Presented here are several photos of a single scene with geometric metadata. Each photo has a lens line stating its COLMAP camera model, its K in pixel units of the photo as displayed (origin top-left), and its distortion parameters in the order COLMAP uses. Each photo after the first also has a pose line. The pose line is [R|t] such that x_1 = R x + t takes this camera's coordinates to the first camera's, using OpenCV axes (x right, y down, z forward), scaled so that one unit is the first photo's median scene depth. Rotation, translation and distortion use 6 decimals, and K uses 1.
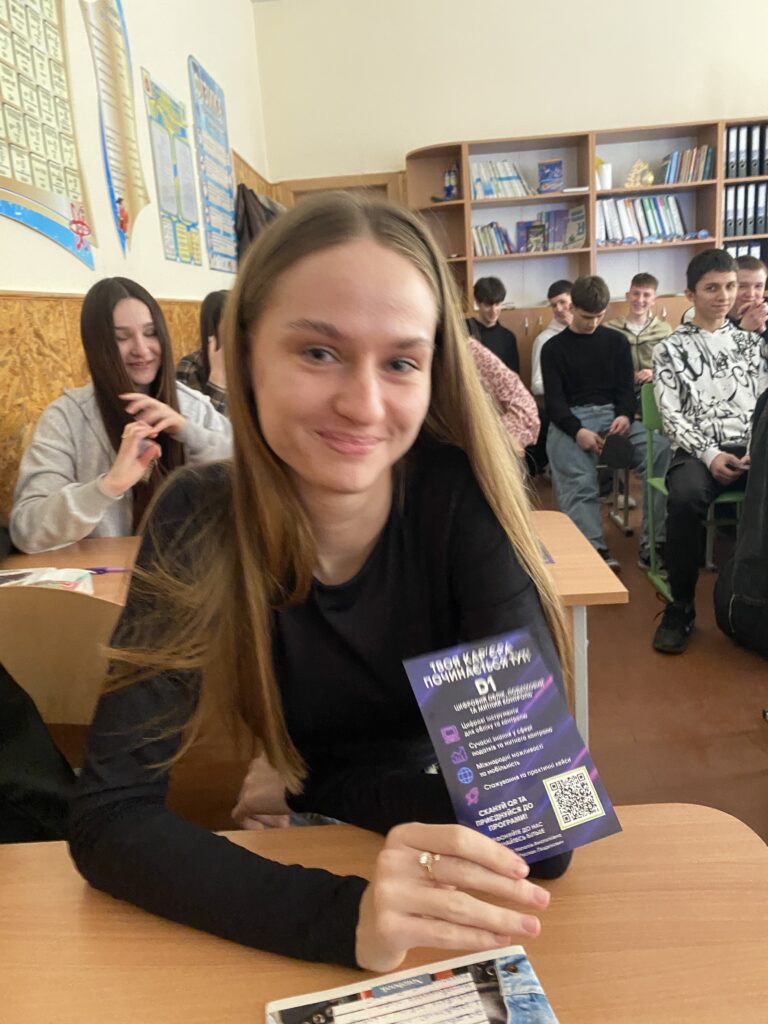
lens RADIAL K [[811.4, 0, 385.6], [0, 811.4, 490.6], [0, 0, 1]] dist [0.036057, -0.008102]
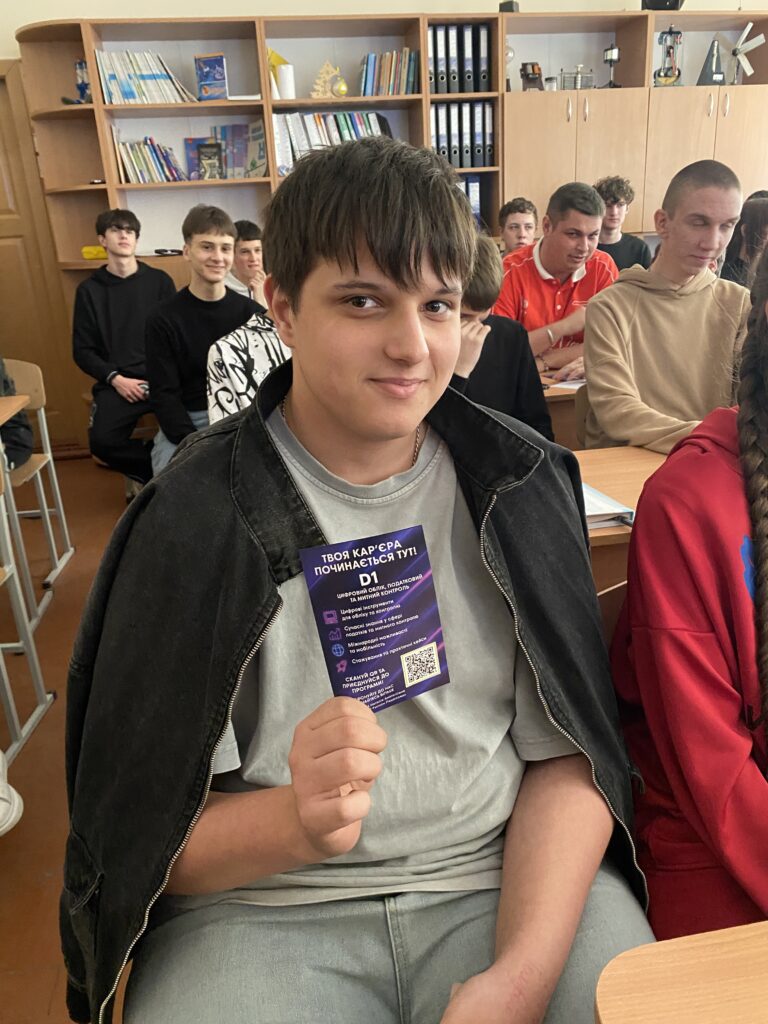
lens RADIAL K [[779.1, 0, 390.4], [0, 779.1, 511.2], [0, 0, 1]] dist [0.003891, -0.004412]
pose [[0.981243, -0.050784, 0.185965, 0.207958], [0.026247, 0.990888, 0.132106, -0.076249], [-0.190979, -0.124747, 0.973635, 0.211626]]
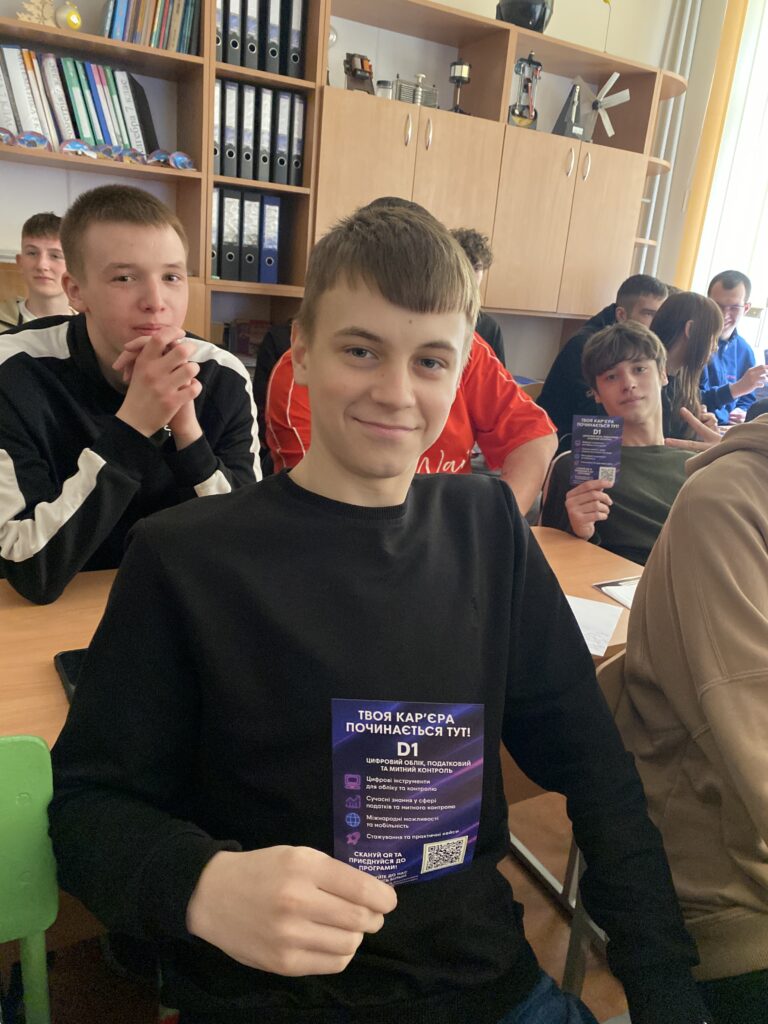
lens RADIAL K [[779.1, 0, 390.4], [0, 779.1, 511.2], [0, 0, 1]] dist [0.003891, -0.004412]
pose [[0.867286, 0.003639, 0.497796, 0.255555], [-0.049424, 0.995662, 0.078829, -0.133005], [-0.495350, -0.092970, 0.863704, 0.473247]]
